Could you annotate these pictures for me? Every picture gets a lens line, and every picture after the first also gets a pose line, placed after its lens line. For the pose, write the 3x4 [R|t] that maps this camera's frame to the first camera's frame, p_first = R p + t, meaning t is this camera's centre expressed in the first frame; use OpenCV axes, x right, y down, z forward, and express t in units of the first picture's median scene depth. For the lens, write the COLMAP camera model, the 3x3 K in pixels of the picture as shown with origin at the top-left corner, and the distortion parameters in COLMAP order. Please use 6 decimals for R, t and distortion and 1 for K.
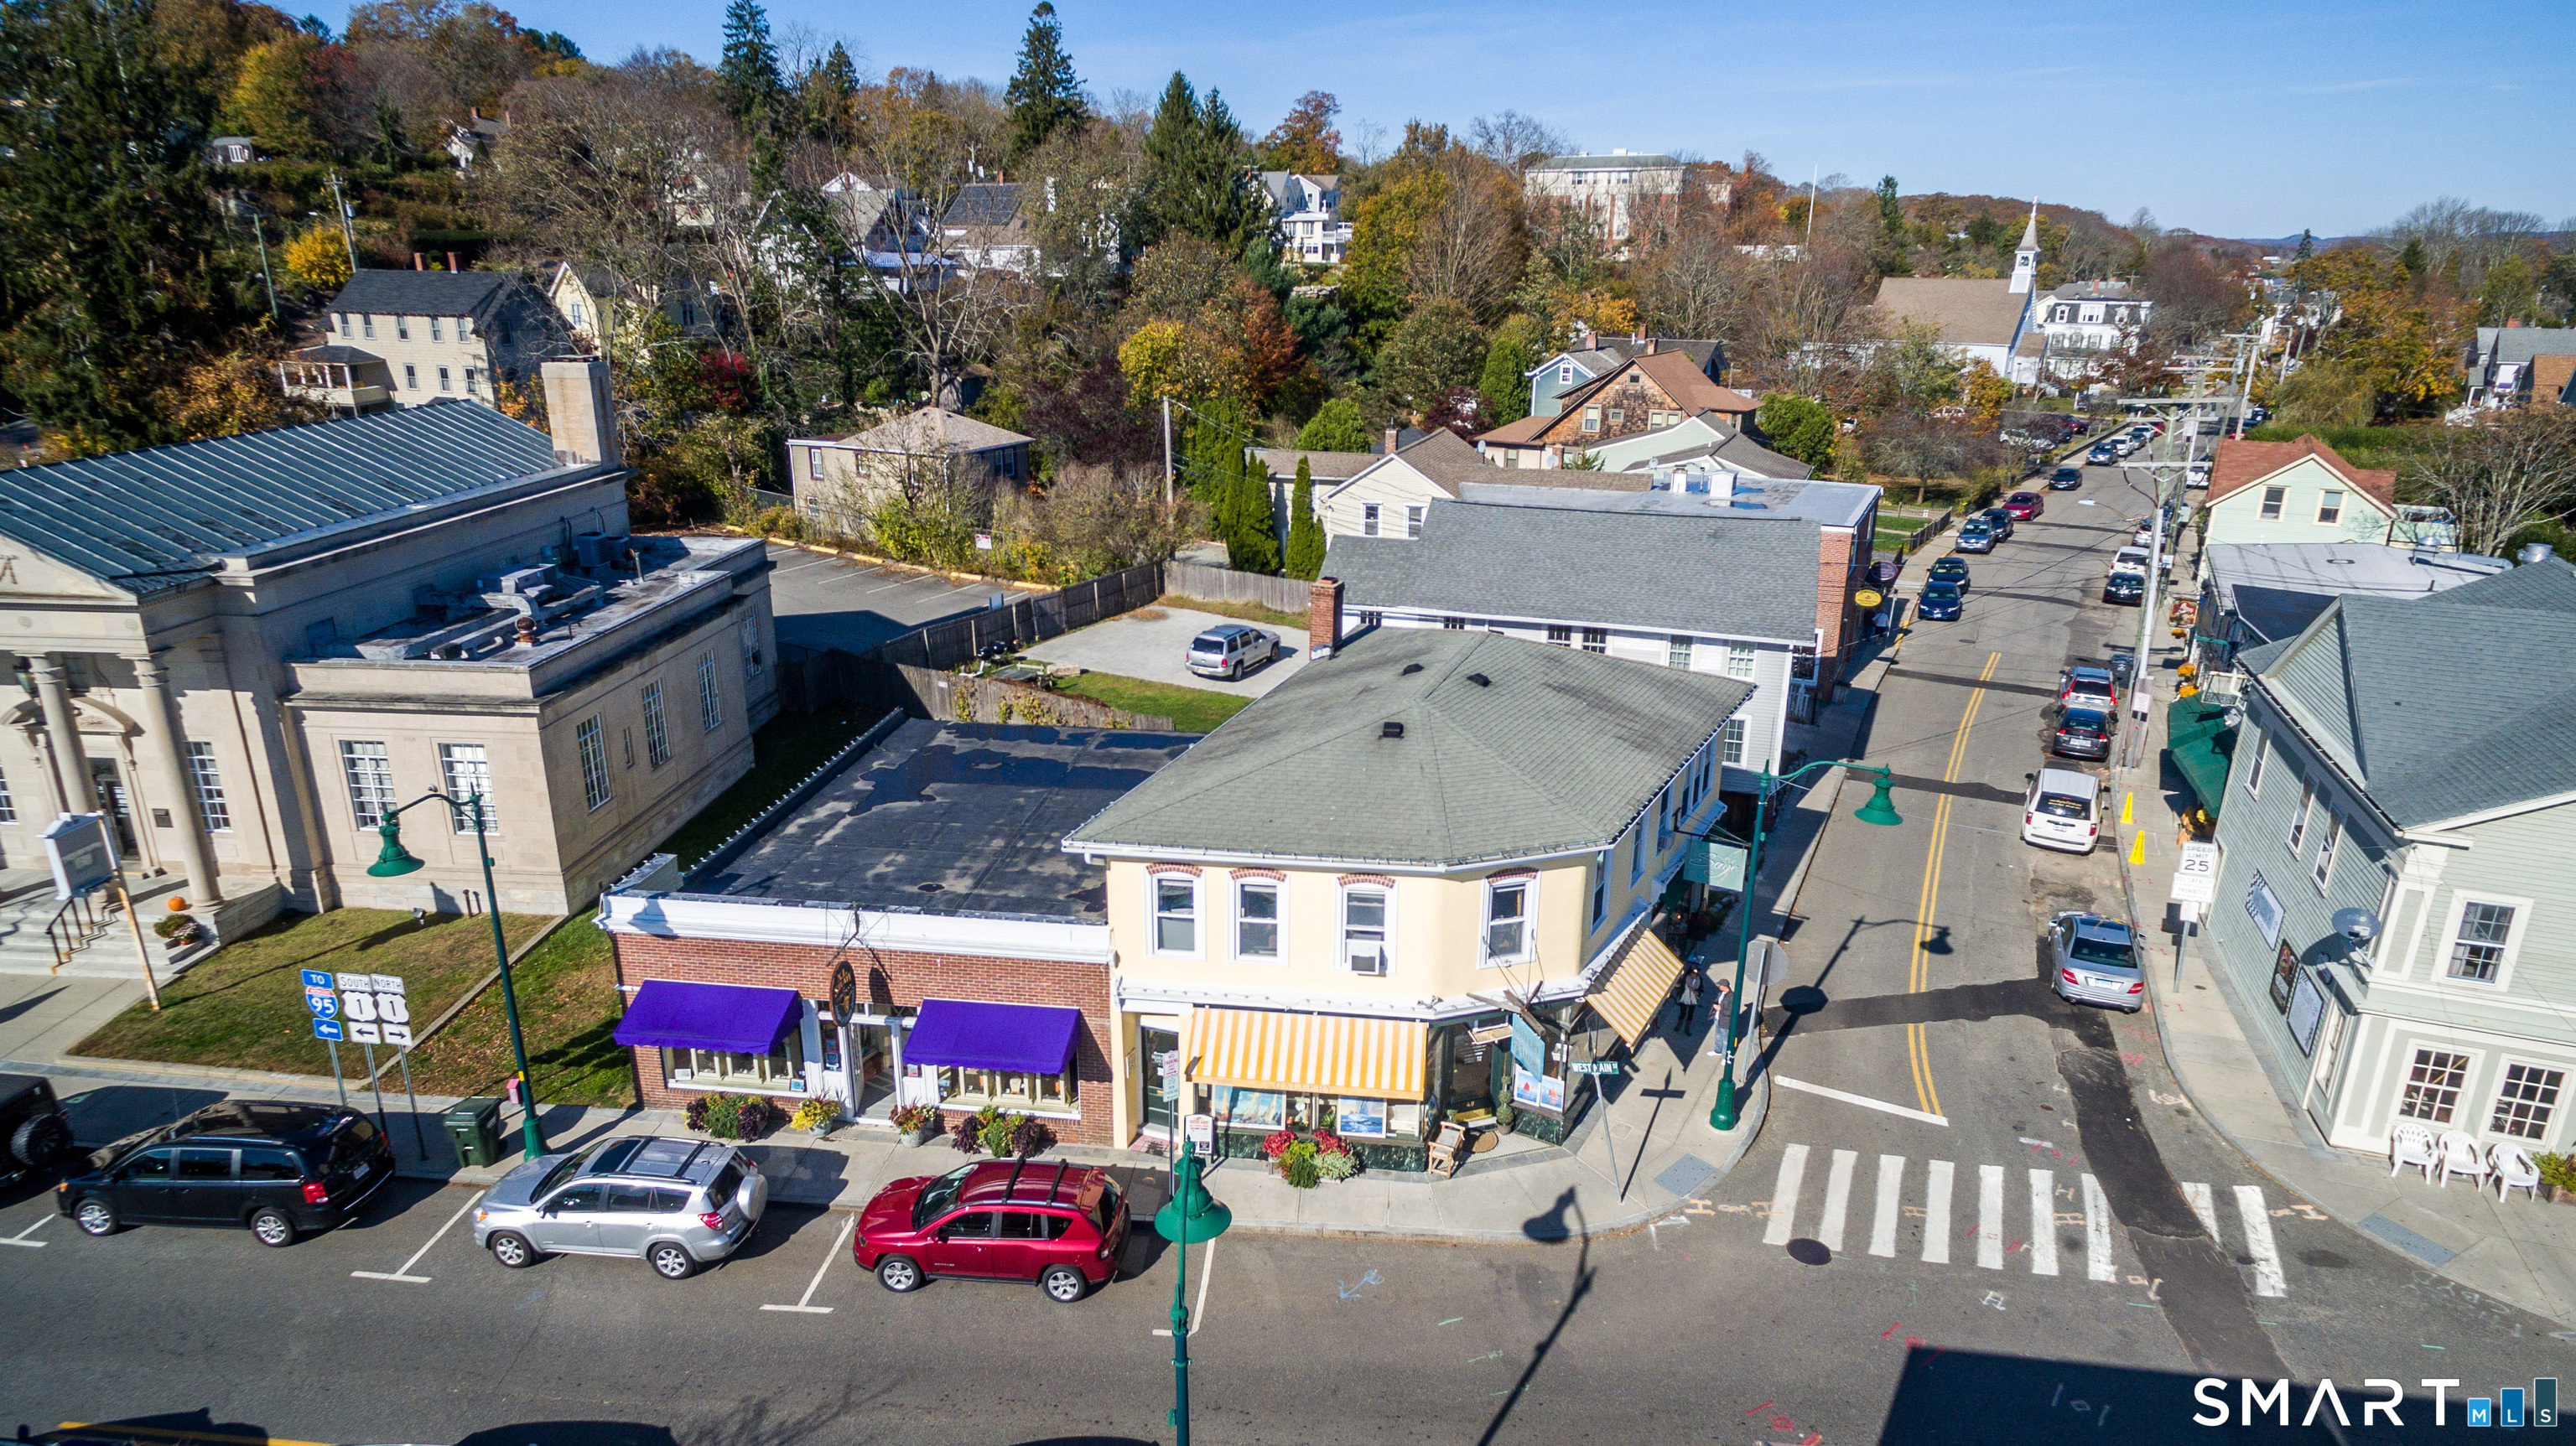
lens RADIAL K [[1457.8, 0, 1272.1], [0, 1457.8, 725.8], [0, 0, 1]] dist [0.005866, 0.002822]
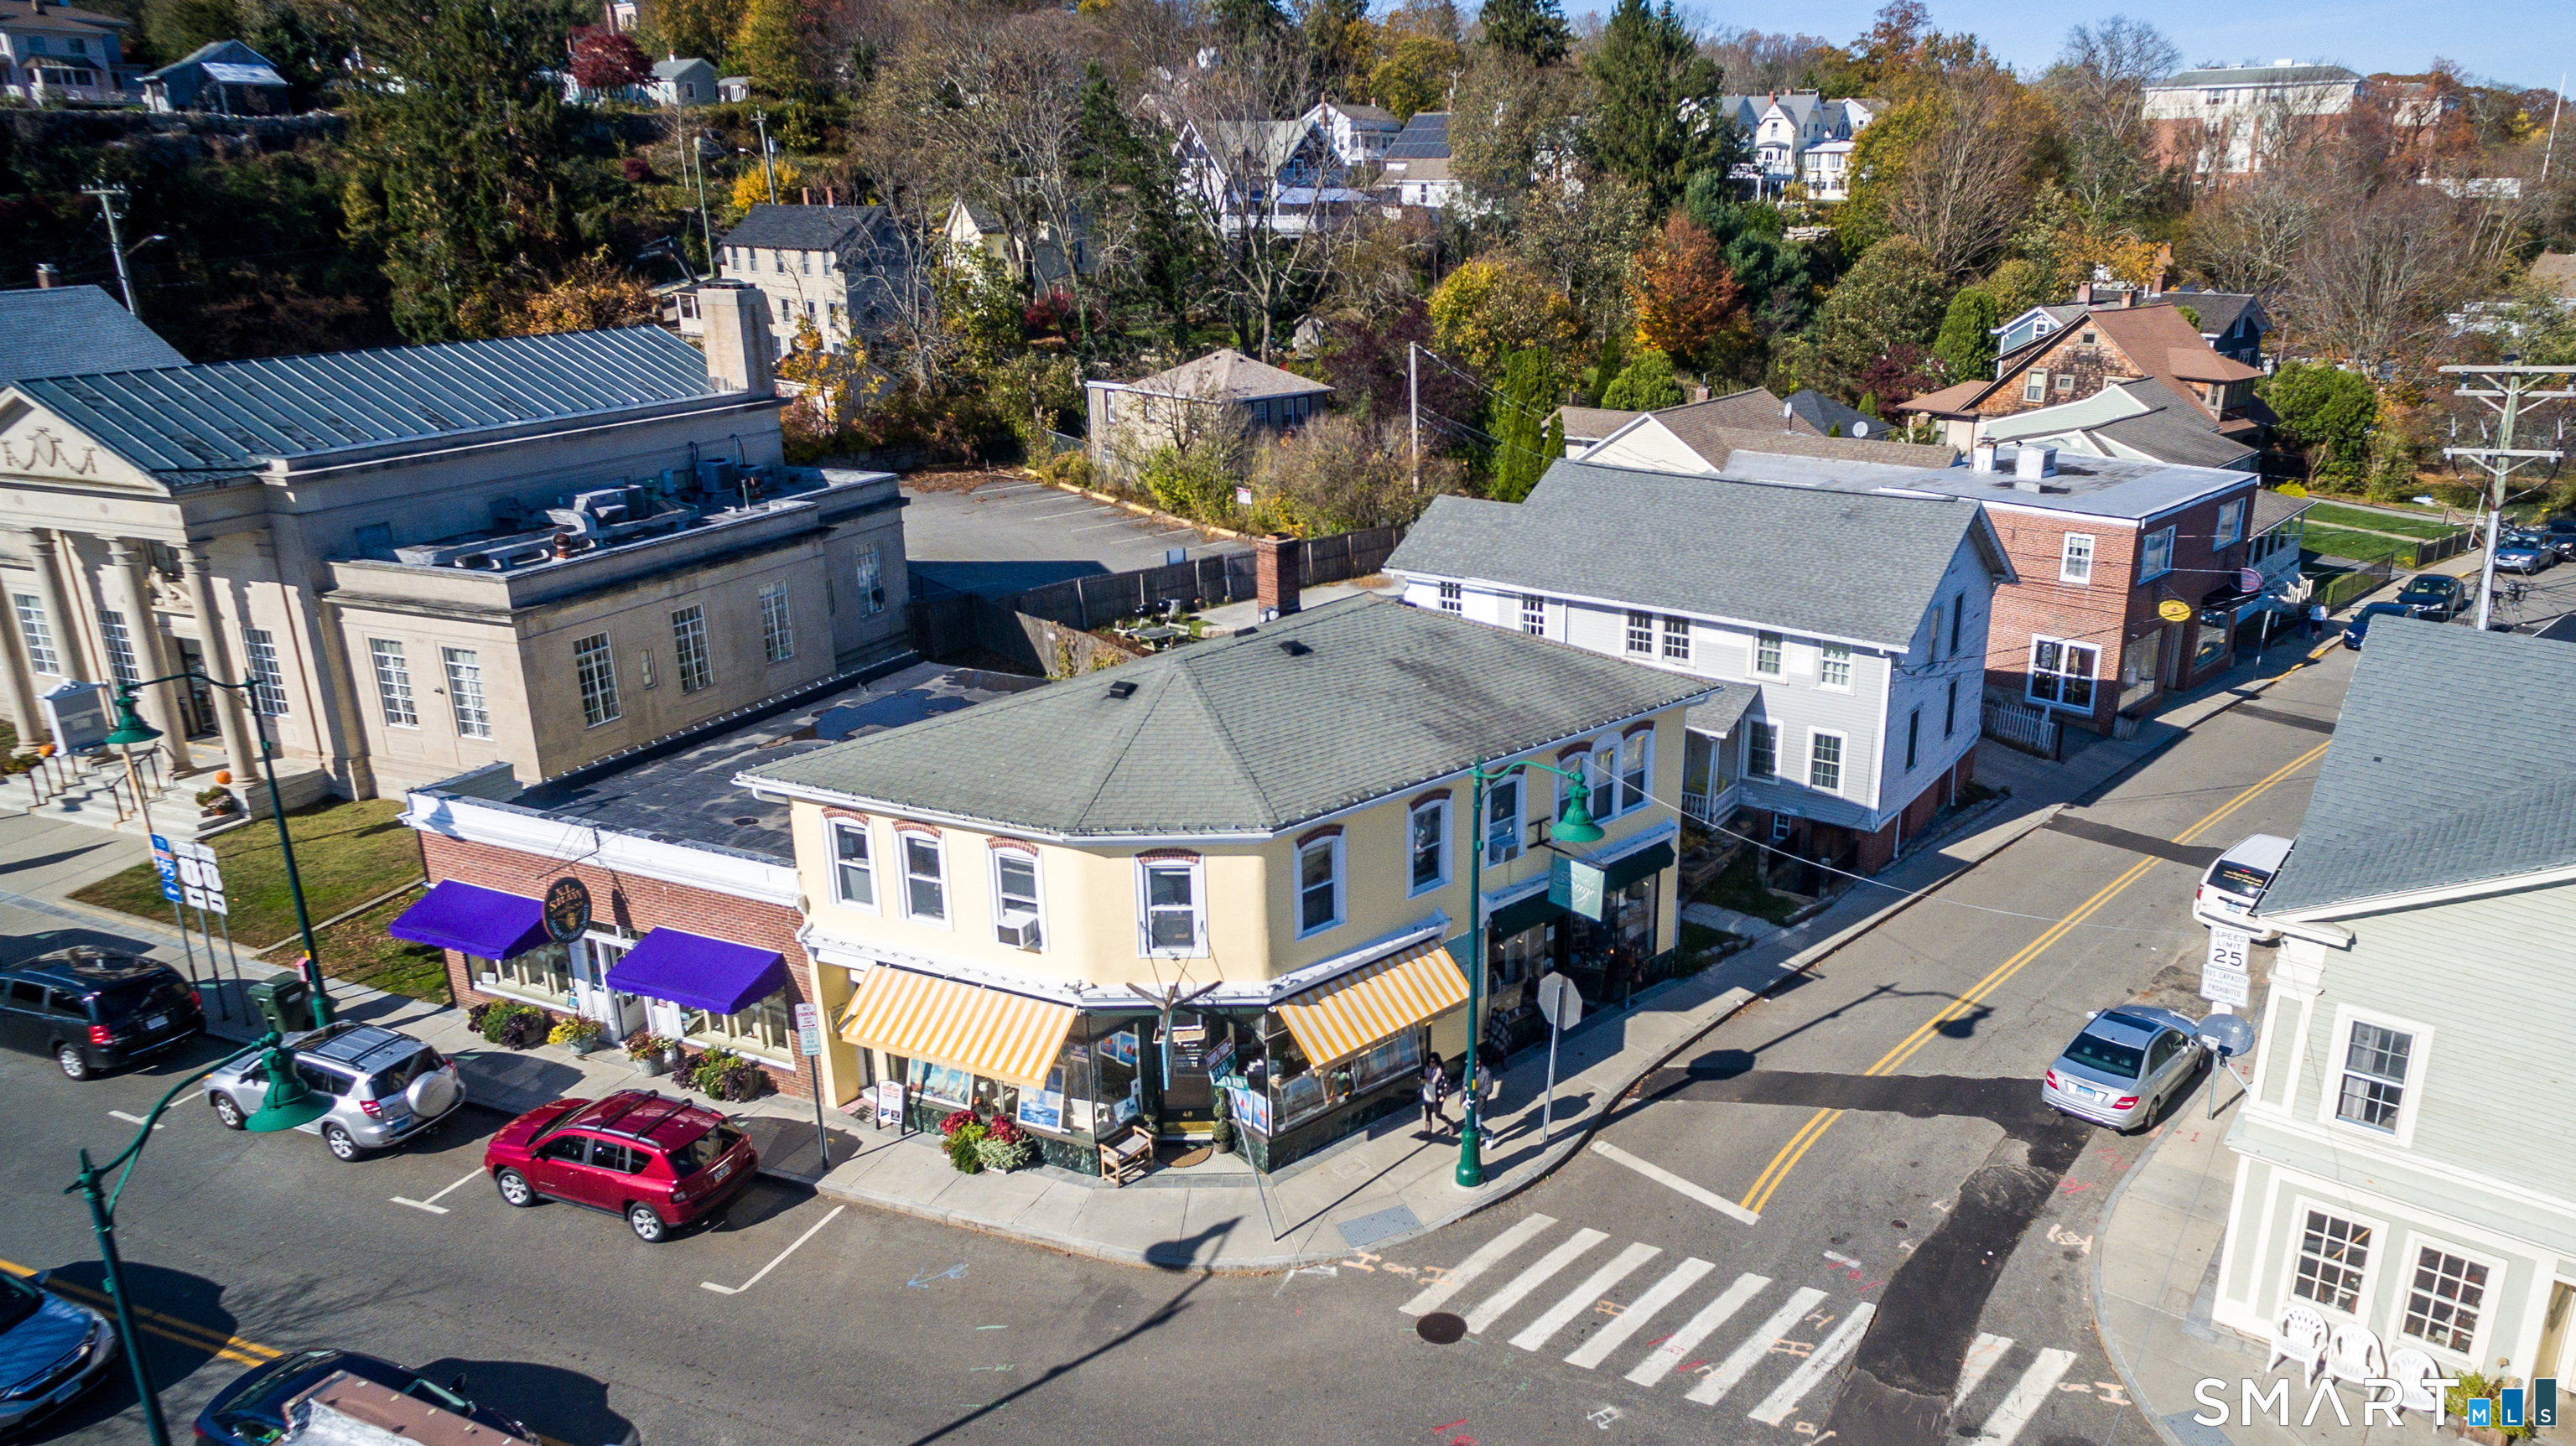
lens RADIAL K [[1654.4, 0, 1445.8], [0, 1654.4, 730.6], [0, 0, 1]] dist [0.006131, -0.004074]
pose [[0.964249, 0.081651, -0.252104, 0.426123], [-0.081564, 0.996609, 0.010816, 0.000214], [0.252133, 0.010133, 0.967640, 0.042236]]
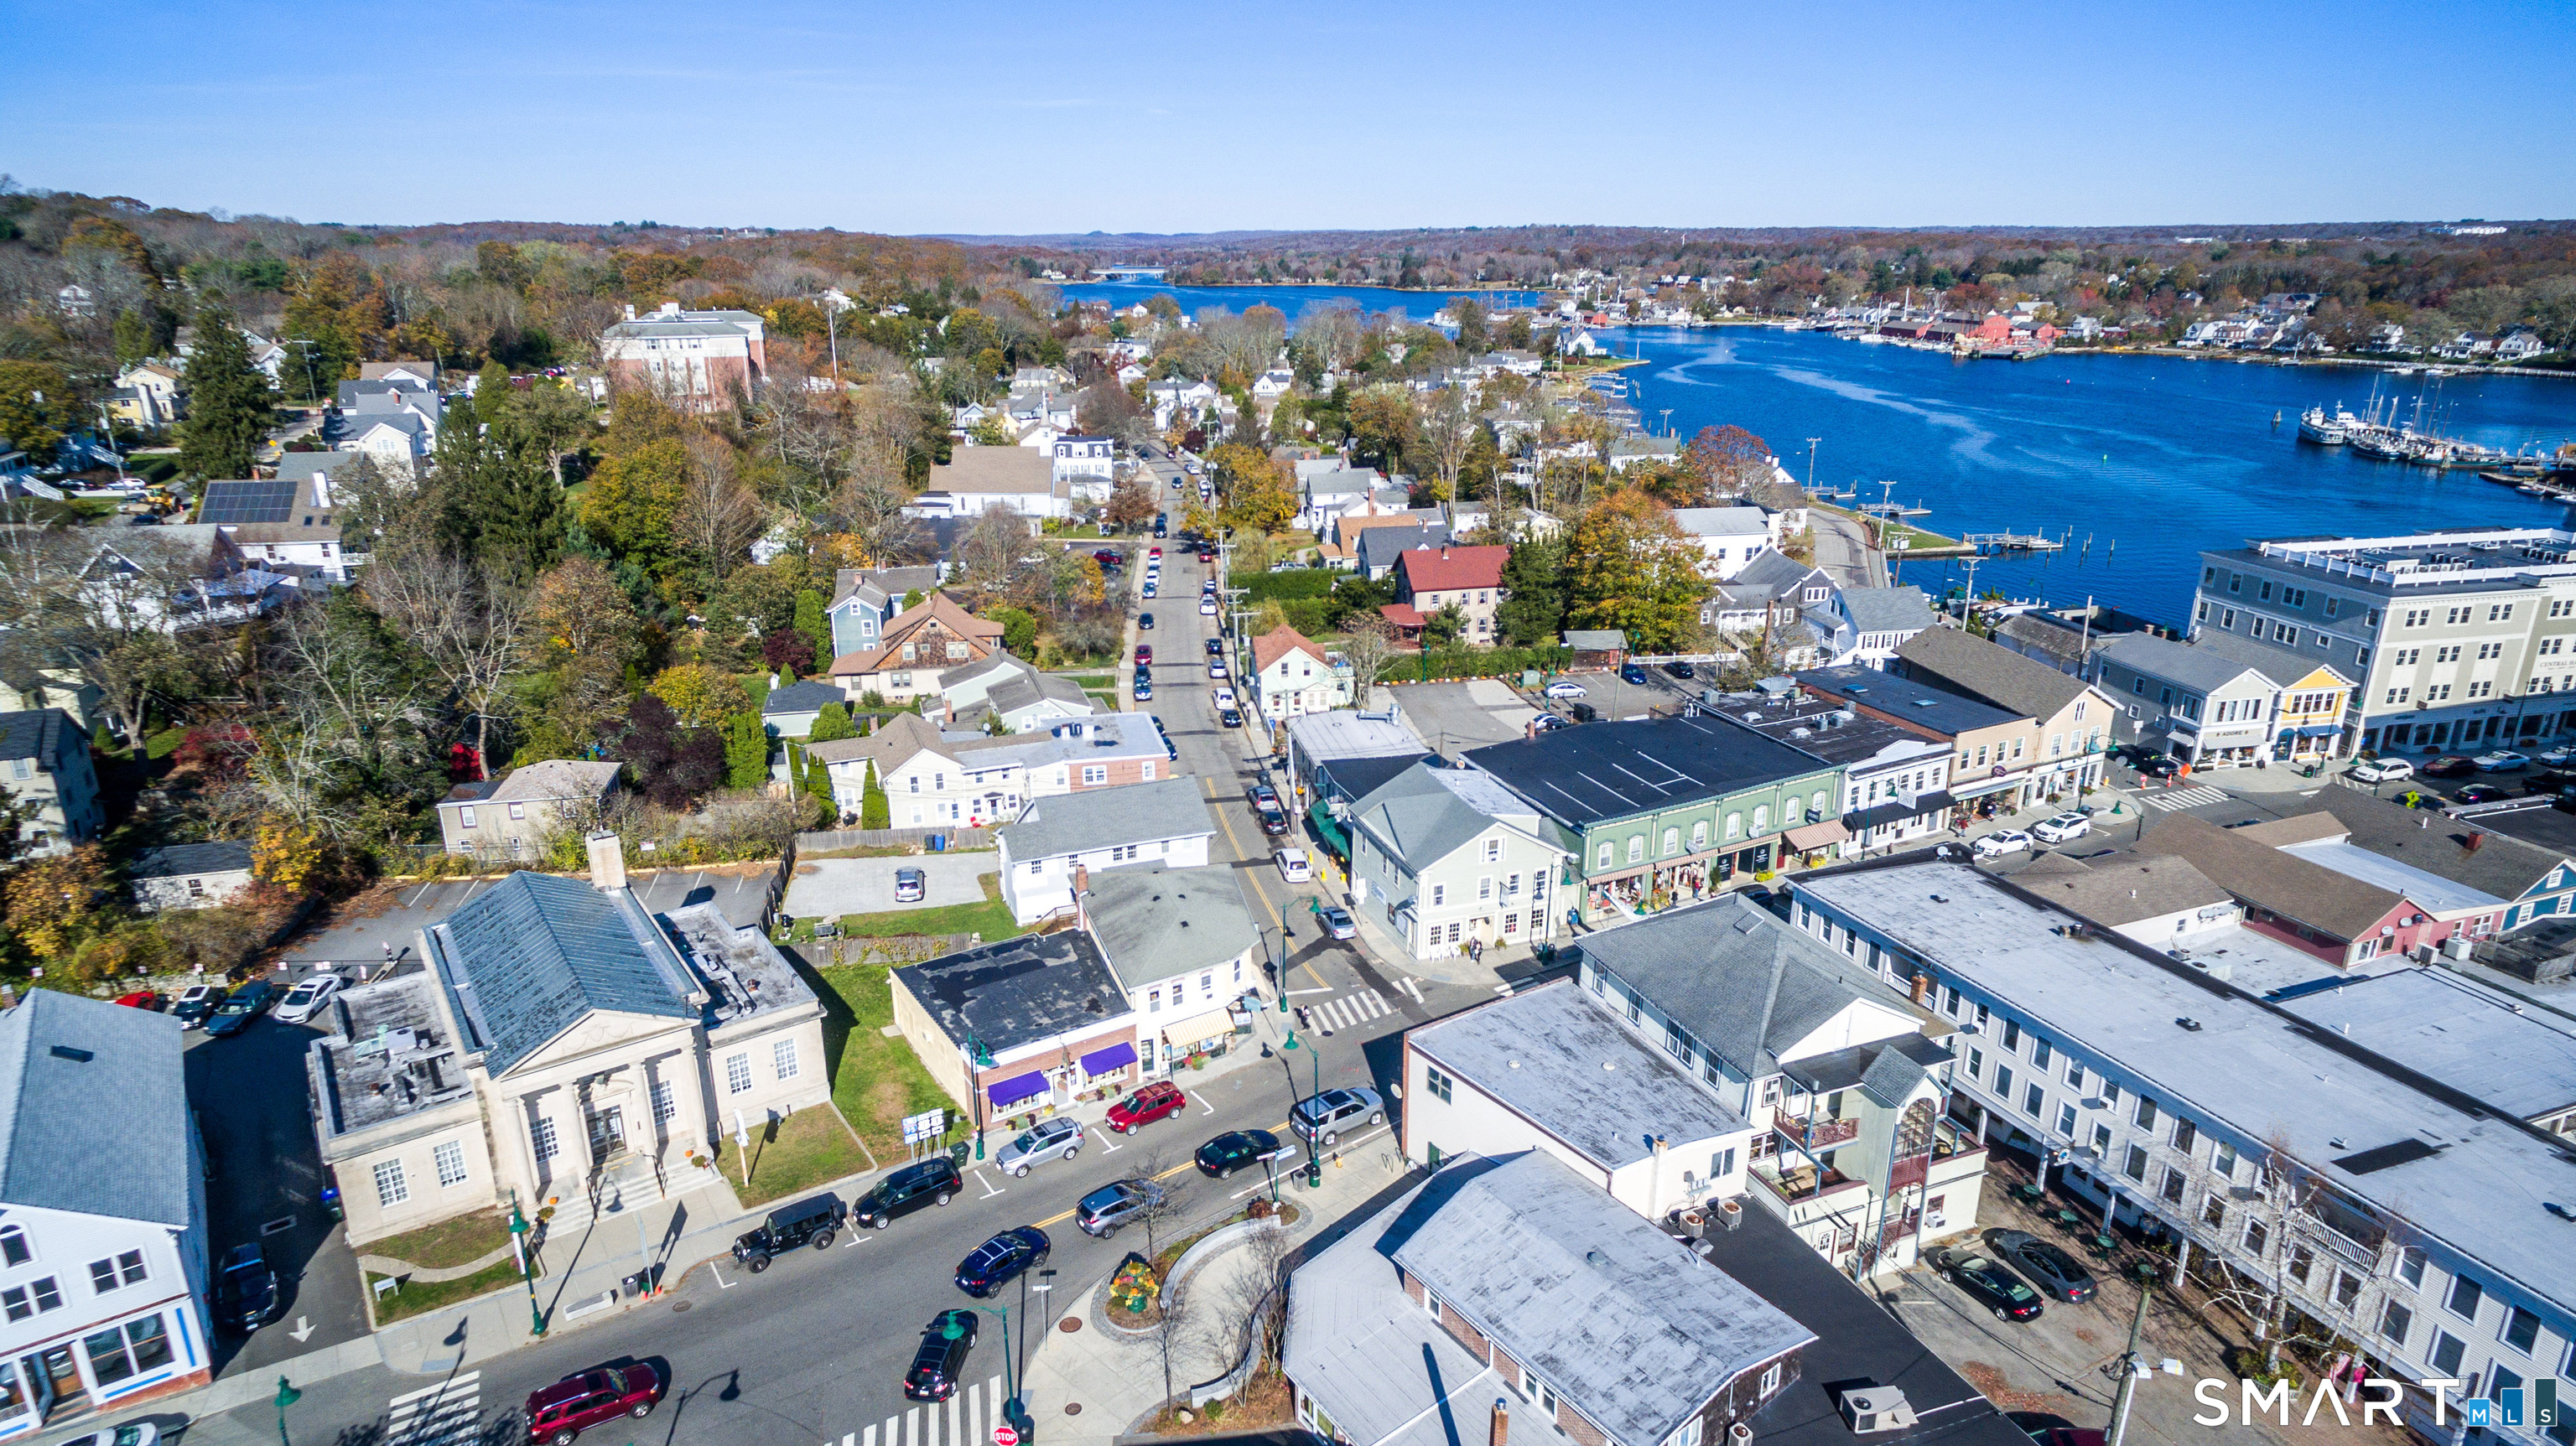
lens RADIAL K [[1457.8, 0, 1272.1], [0, 1457.8, 725.8], [0, 0, 1]] dist [0.005866, 0.002822]
pose [[0.764838, -0.207237, 0.609979, -1.275571], [0.204335, 0.975995, 0.075378, -0.487600], [-0.610958, 0.066988, 0.788824, -1.295732]]
